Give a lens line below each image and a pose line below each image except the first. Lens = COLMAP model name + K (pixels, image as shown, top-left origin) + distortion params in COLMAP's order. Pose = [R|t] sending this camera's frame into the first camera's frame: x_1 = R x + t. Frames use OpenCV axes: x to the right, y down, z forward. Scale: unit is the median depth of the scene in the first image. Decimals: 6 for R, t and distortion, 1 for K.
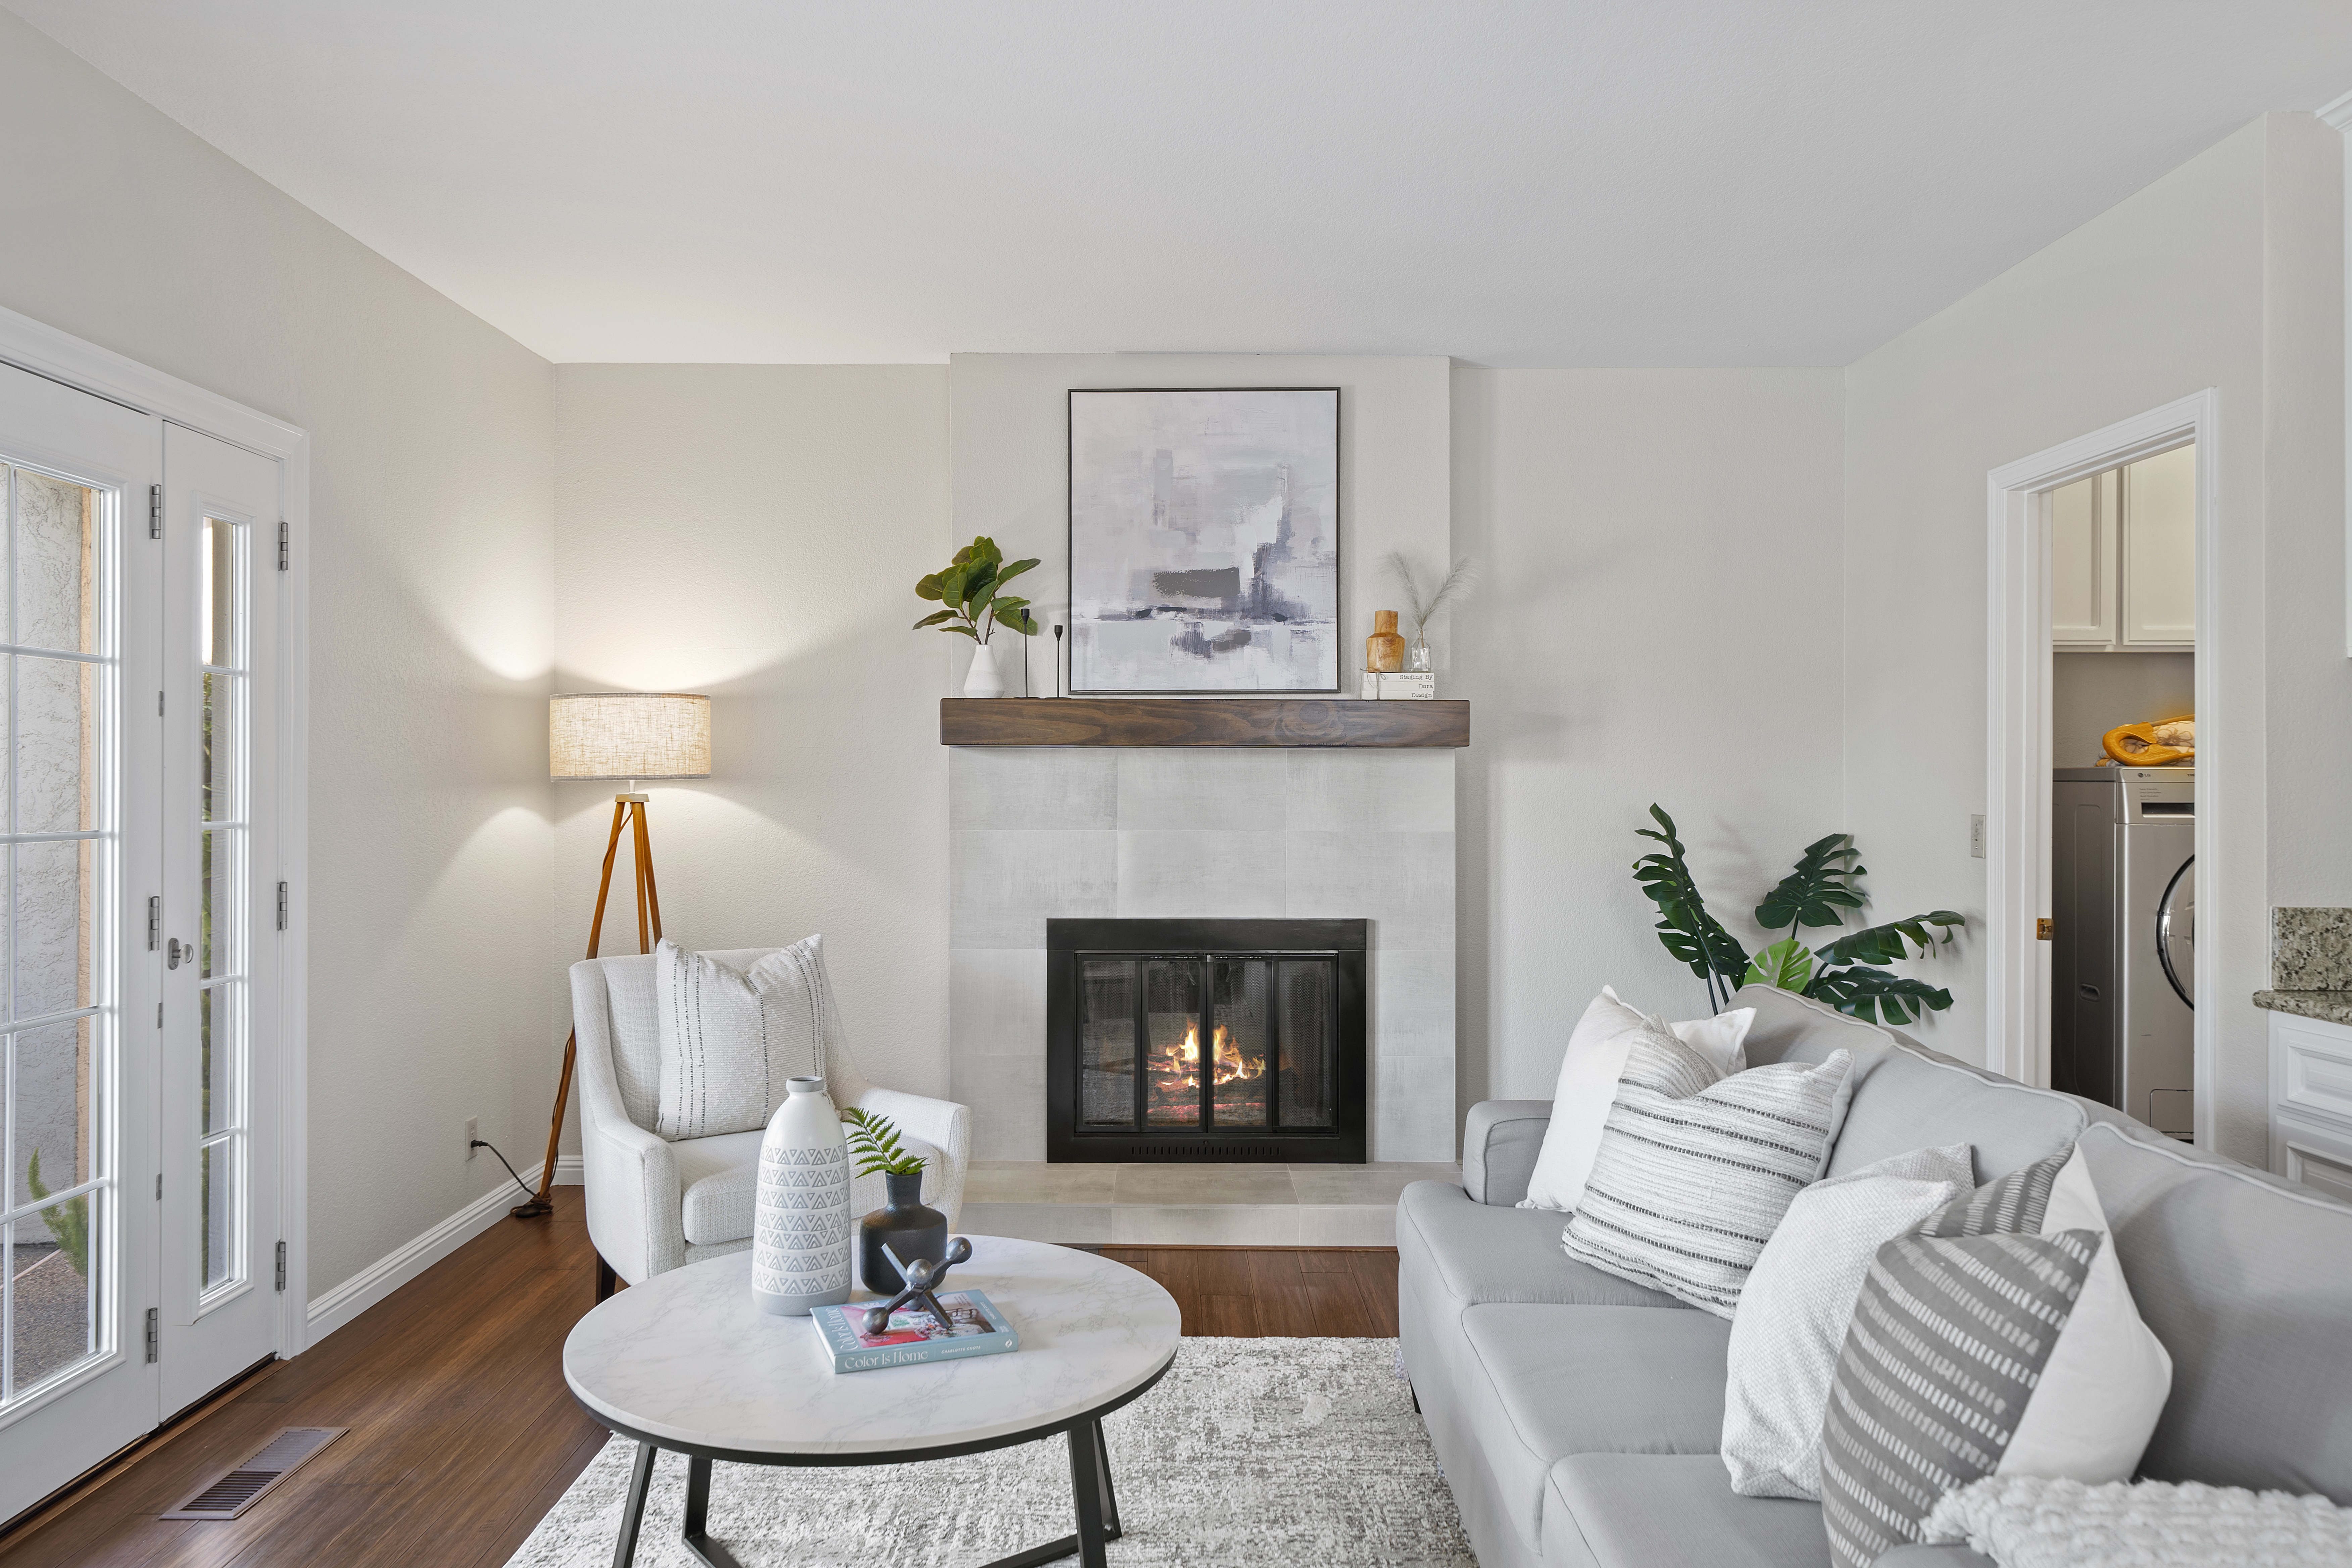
lens RADIAL K [[1609.1, 0, 1170.4], [0, 1609.1, 791.0], [0, 0, 1]] dist [0.003029, -0.000405]
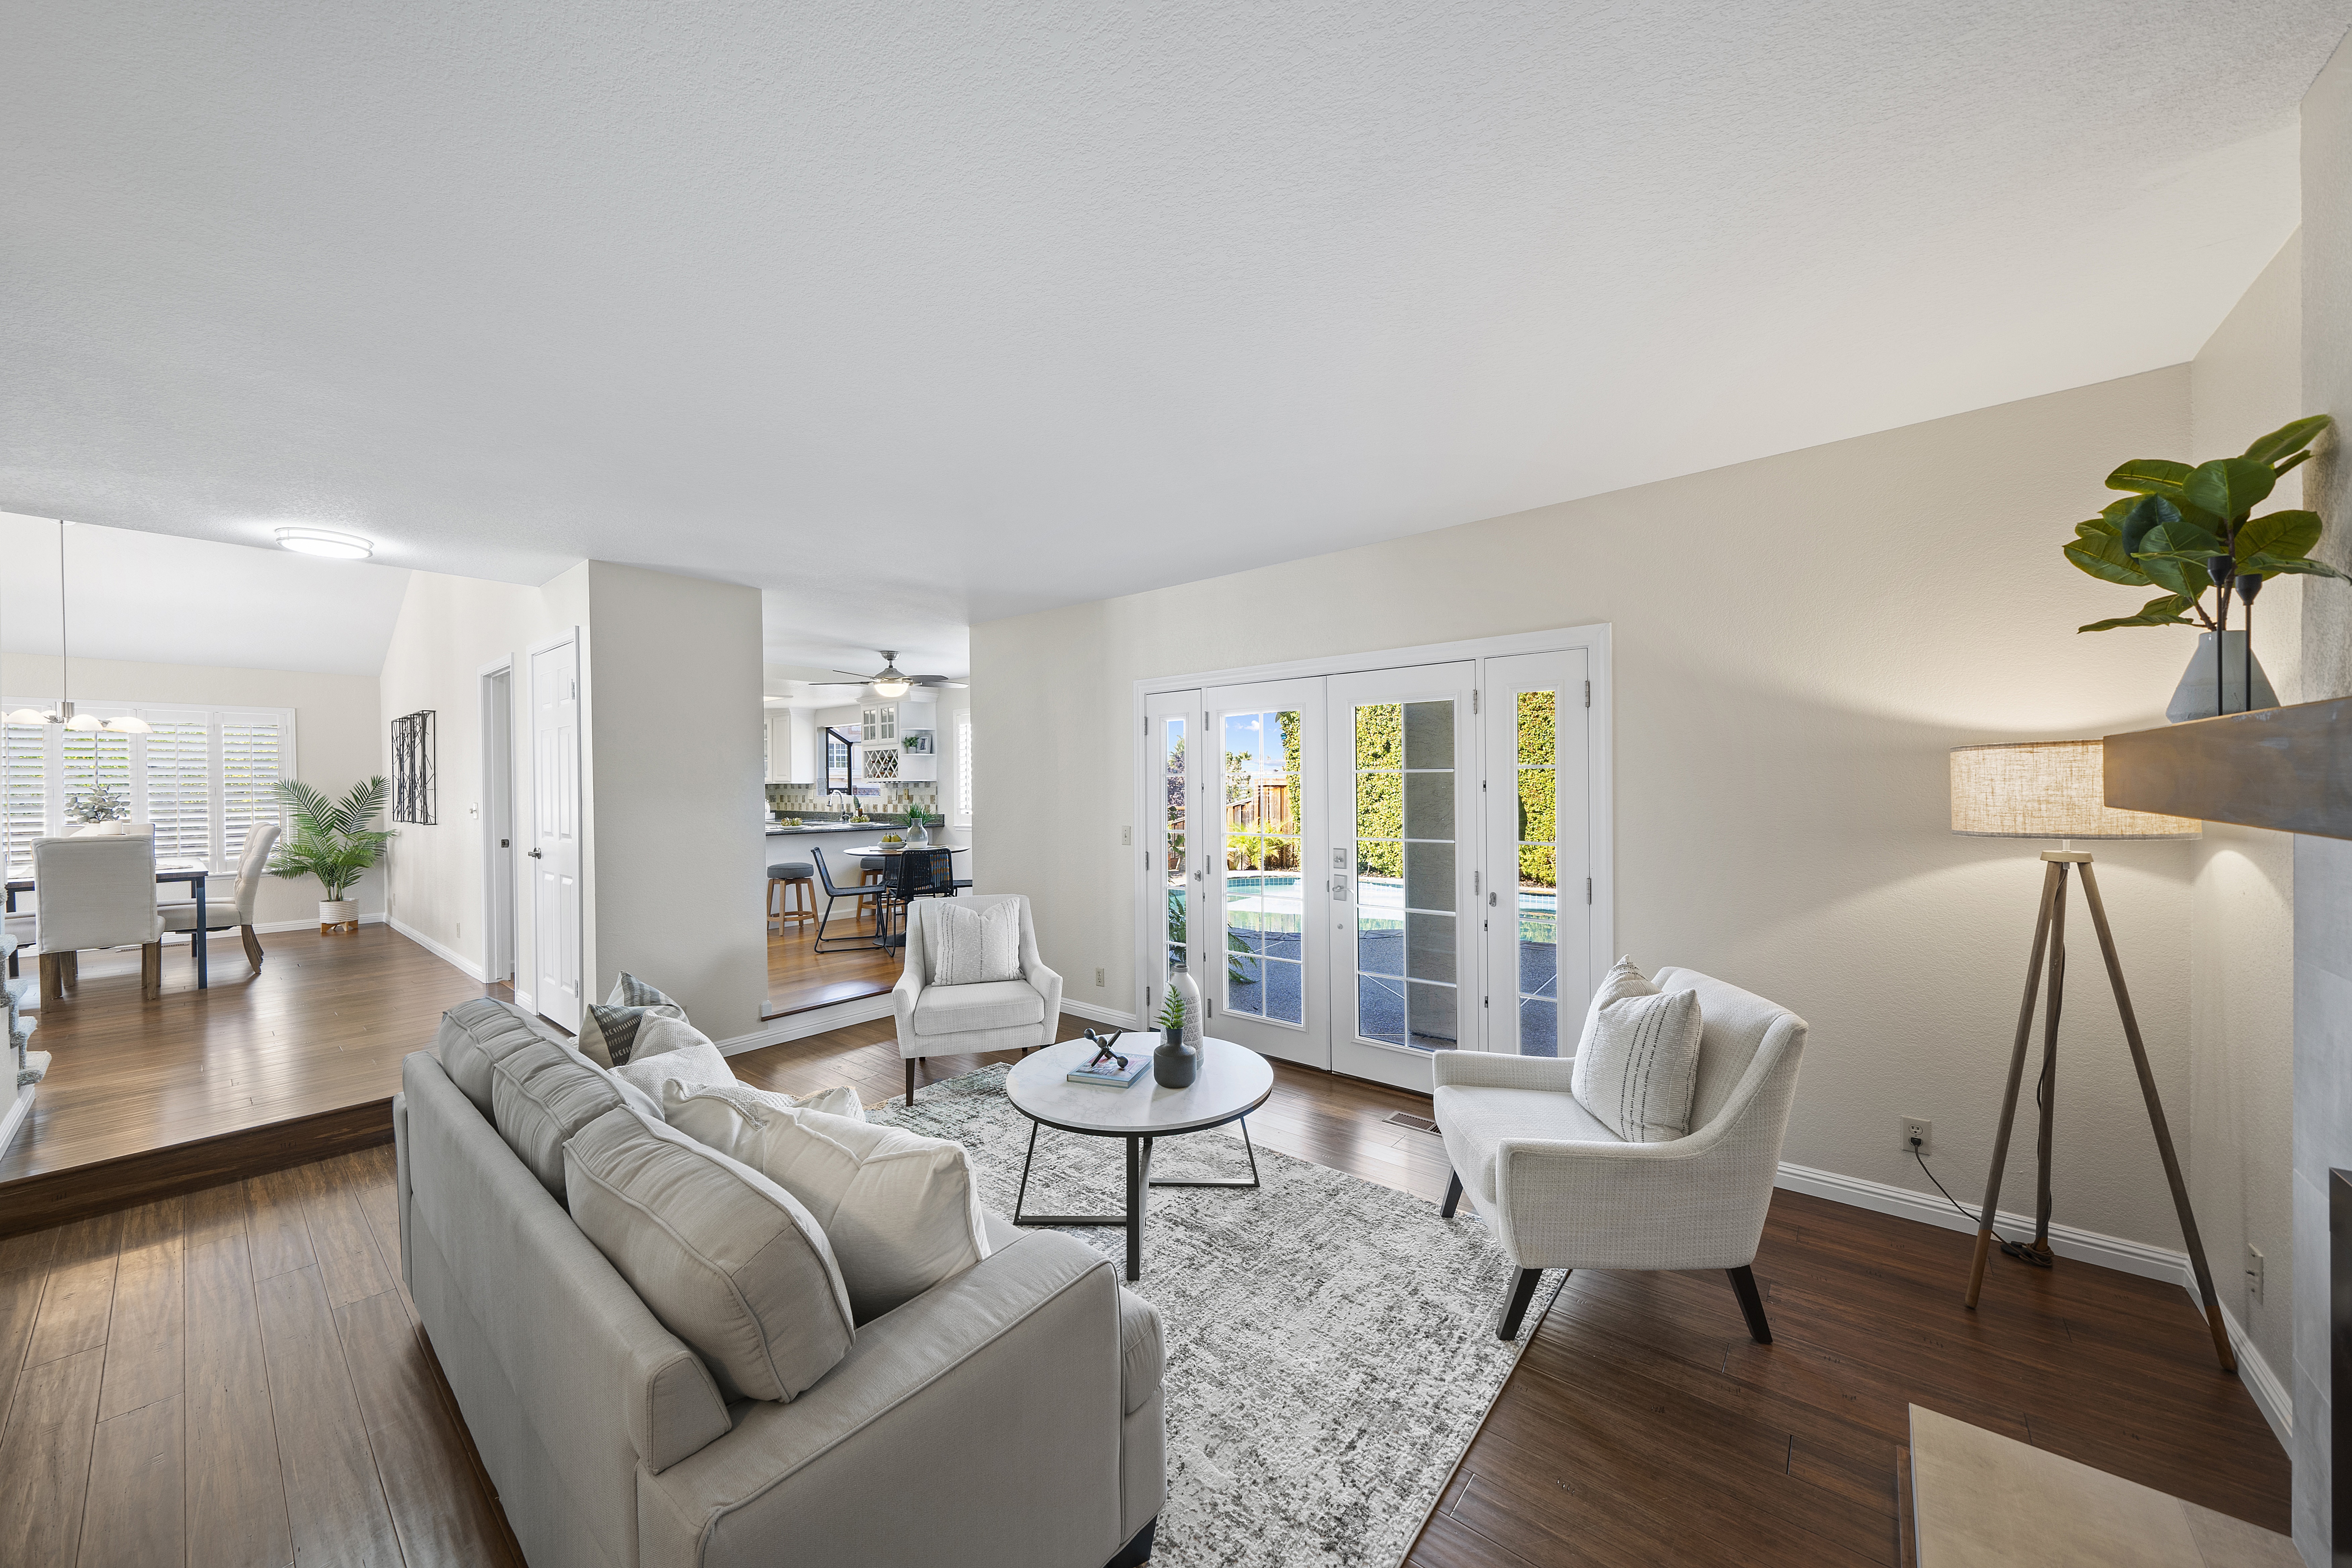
lens RADIAL K [[834.5, 0, 1179.7], [0, 834.5, 812.9], [0, 0, 1]] dist [-0.001077, -0.000050]
pose [[-0.640422, 0.026962, -0.767550, 0.337620], [0.003765, 0.999482, 0.031968, -0.035469], [0.768014, 0.017584, -0.640192, 0.896473]]
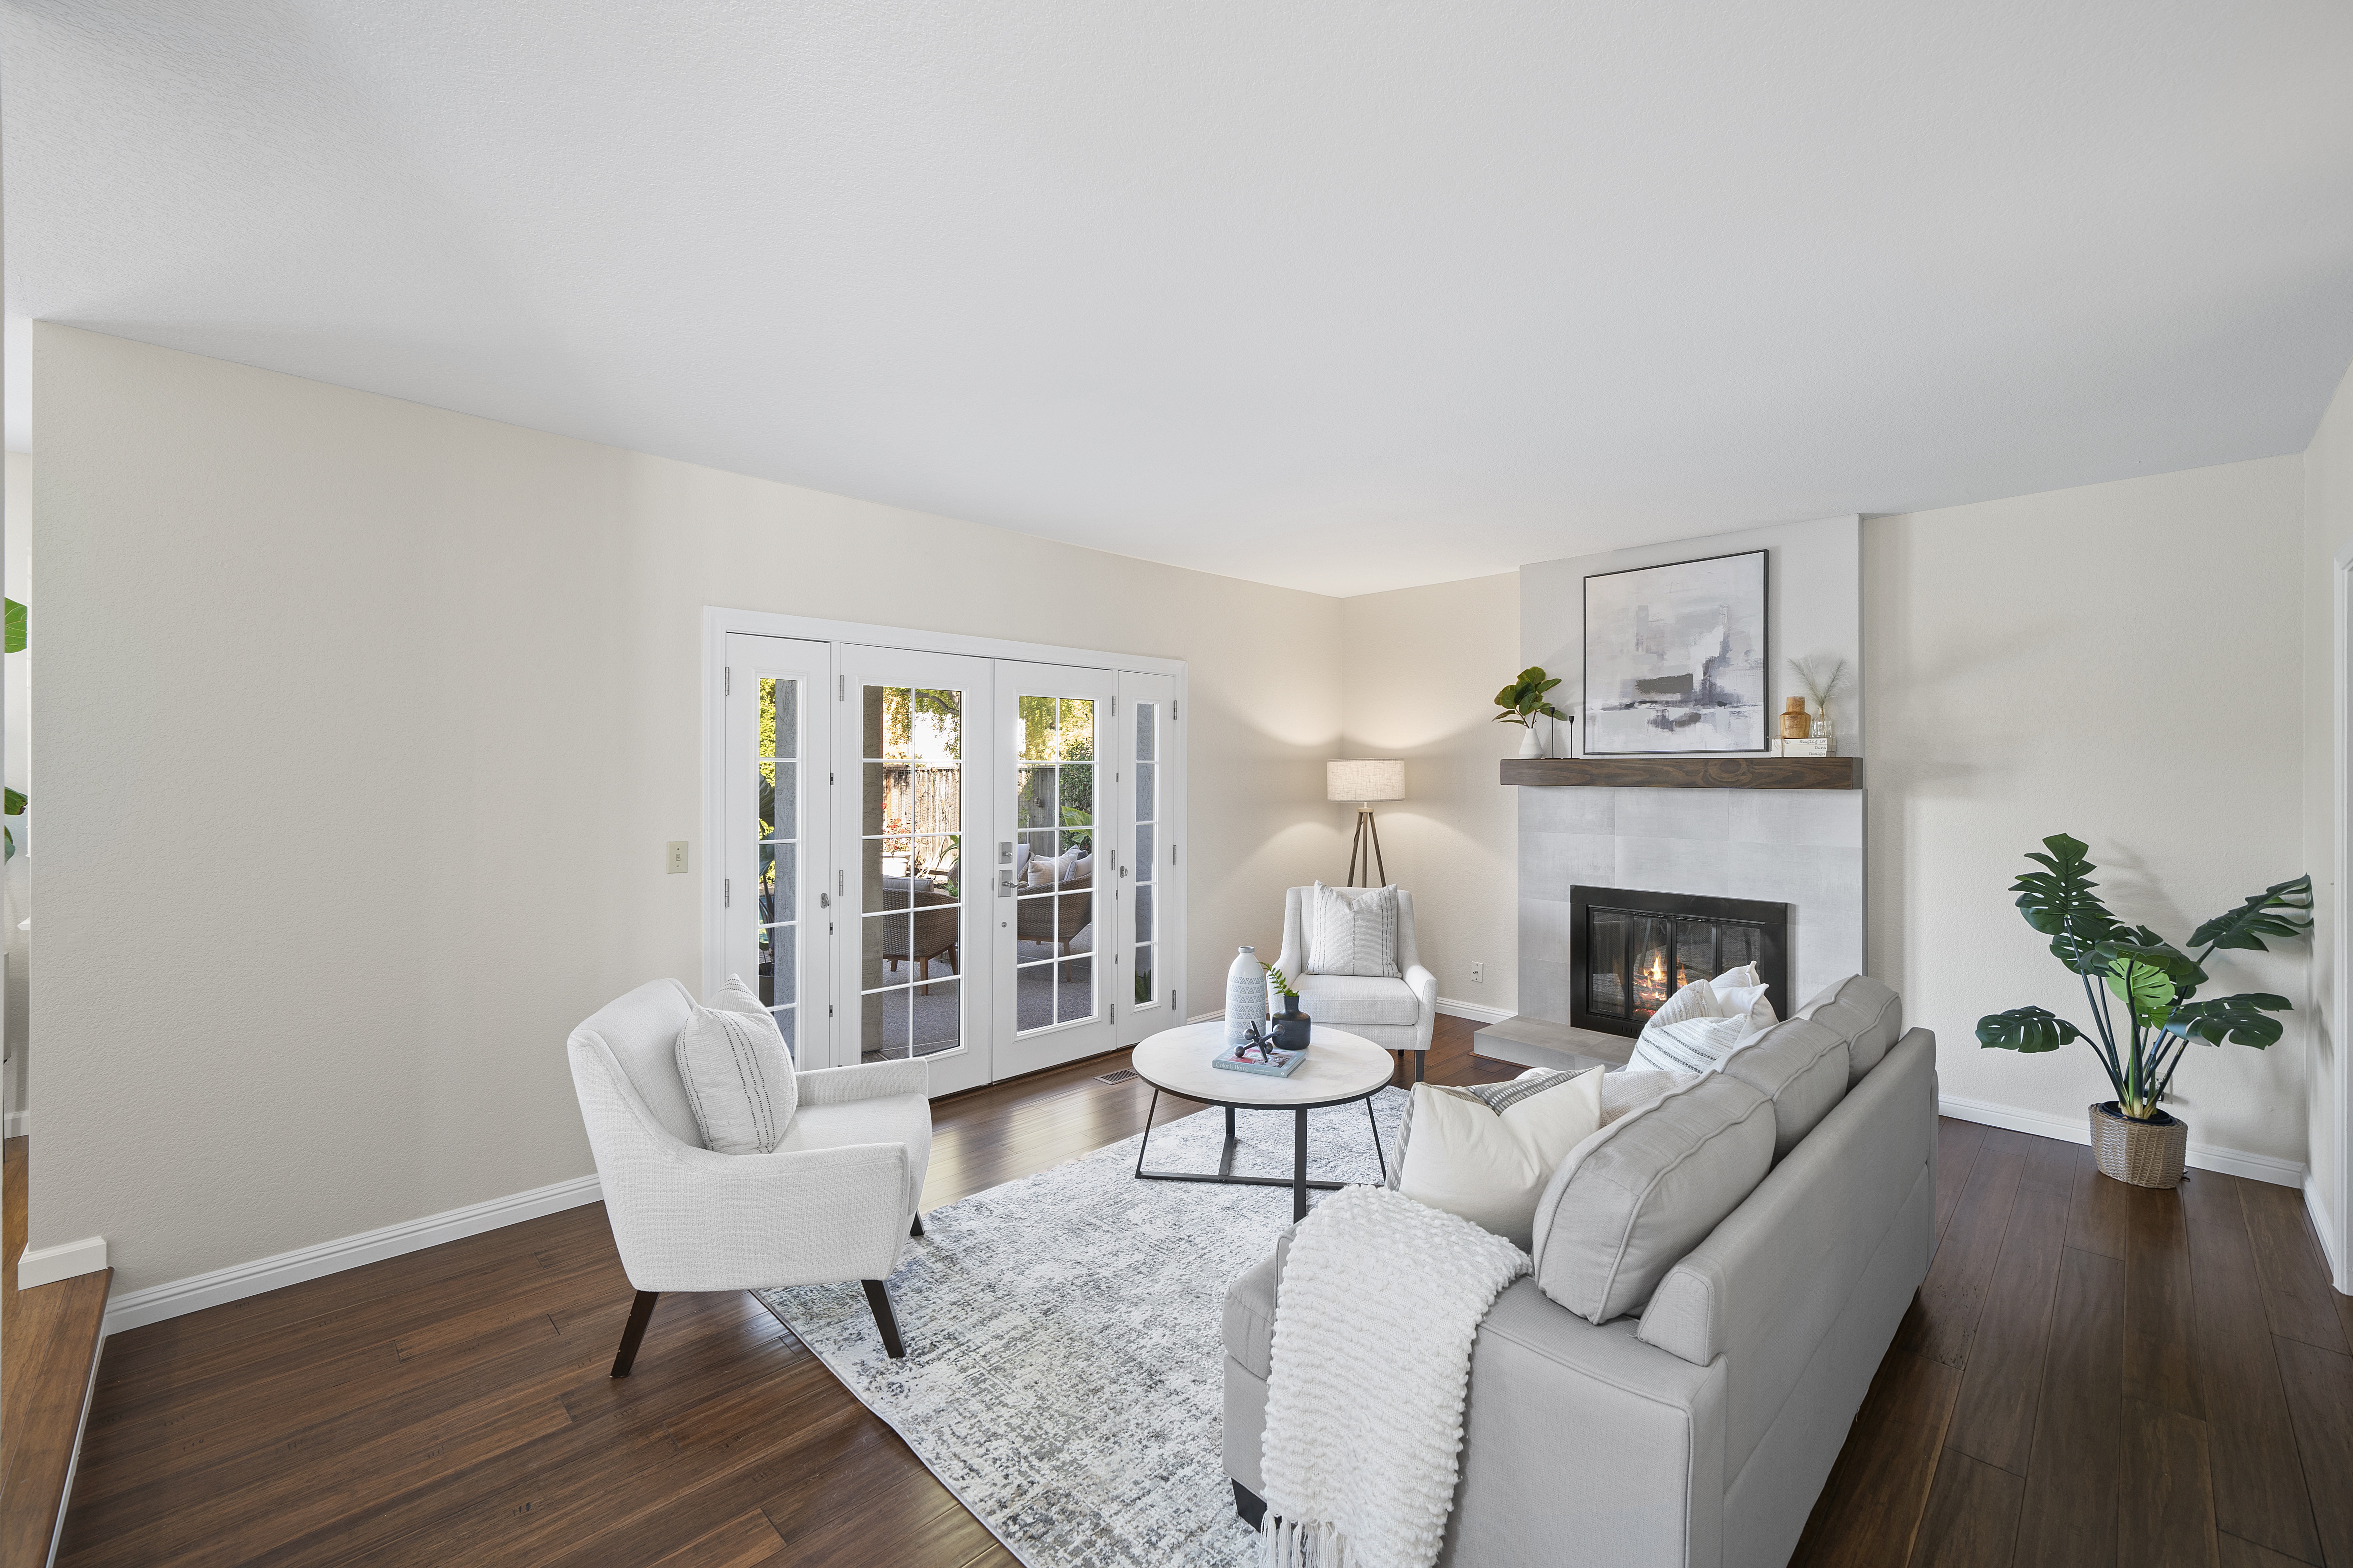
lens RADIAL K [[960.7, 0, 1164.9], [0, 960.7, 773.1], [0, 0, 1]] dist [0.000837, 0.000018]
pose [[0.697112, 0.000424, -0.716962, 0.358838], [-0.003521, 0.999990, -0.002832, -0.036289], [0.716954, 0.004499, 0.697106, -0.031729]]
